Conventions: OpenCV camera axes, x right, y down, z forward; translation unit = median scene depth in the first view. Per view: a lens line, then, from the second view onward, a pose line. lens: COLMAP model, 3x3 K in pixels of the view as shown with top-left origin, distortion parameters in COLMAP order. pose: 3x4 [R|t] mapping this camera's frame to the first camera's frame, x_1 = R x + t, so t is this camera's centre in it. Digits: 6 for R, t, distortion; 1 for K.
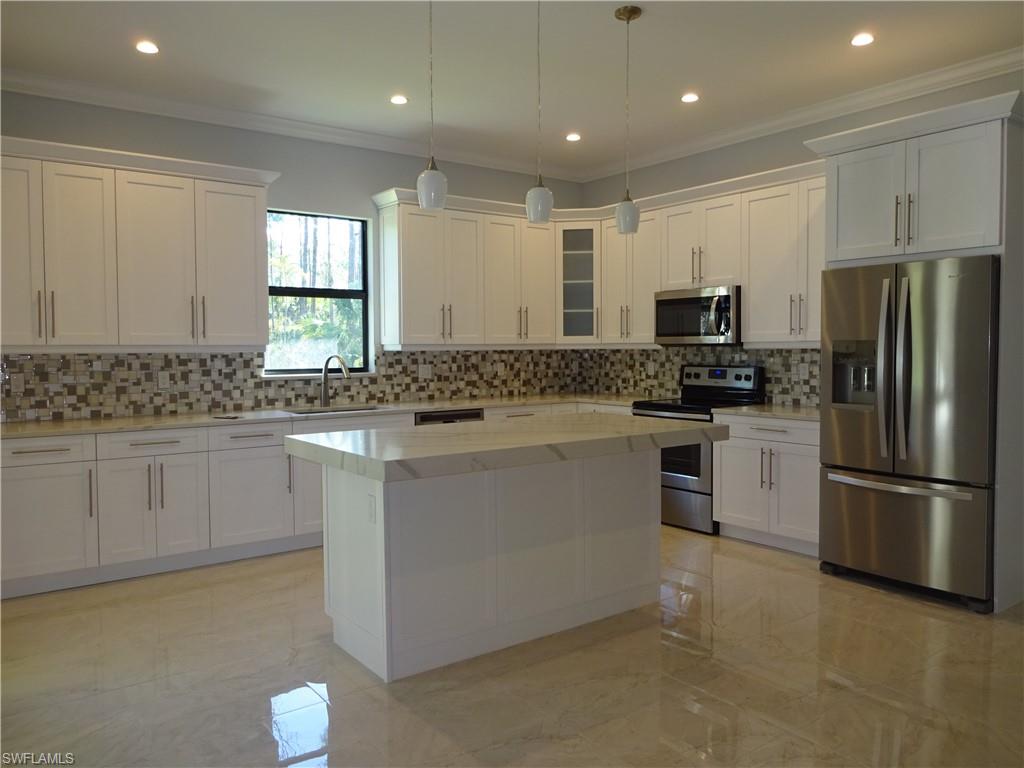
lens RADIAL K [[751.1, 0, 509.6], [0, 751.1, 378.3], [0, 0, 1]] dist [-0.003226, -0.000906]
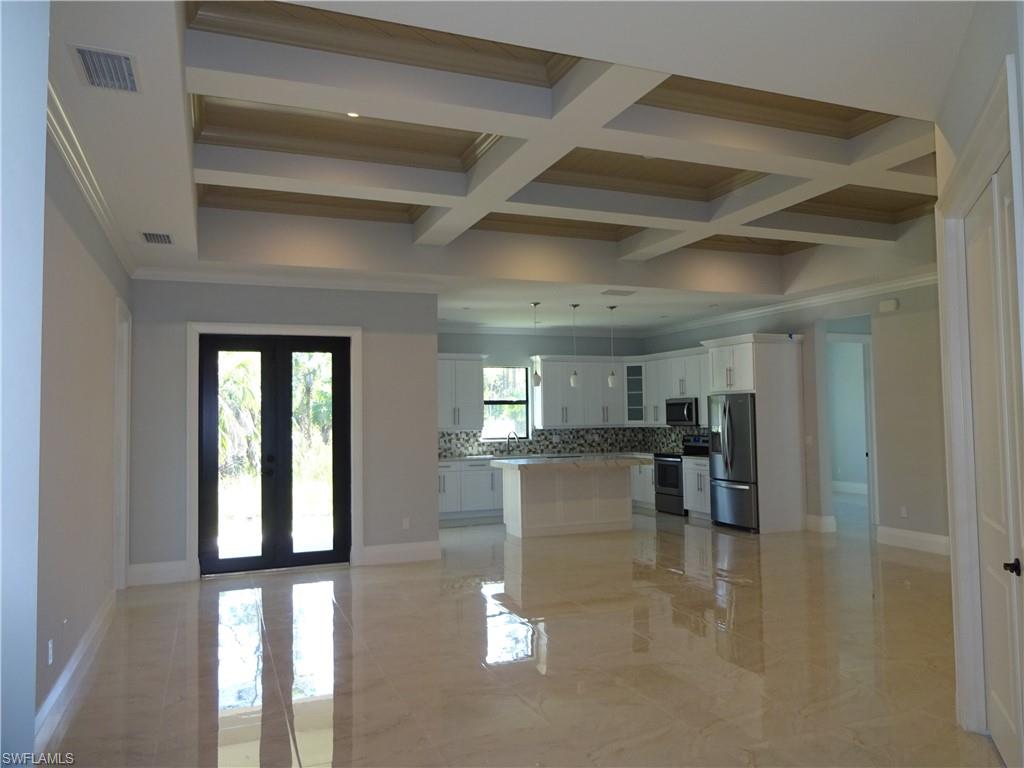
lens RADIAL K [[751.1, 0, 511.2], [0, 751.1, 384.5], [0, 0, 1]] dist [-0.003226, -0.000906]
pose [[0.965759, -0.020171, -0.258656, 0.307877], [-0.001315, 0.996580, -0.082625, 0.013043], [0.259438, 0.080136, 0.962429, -1.035767]]
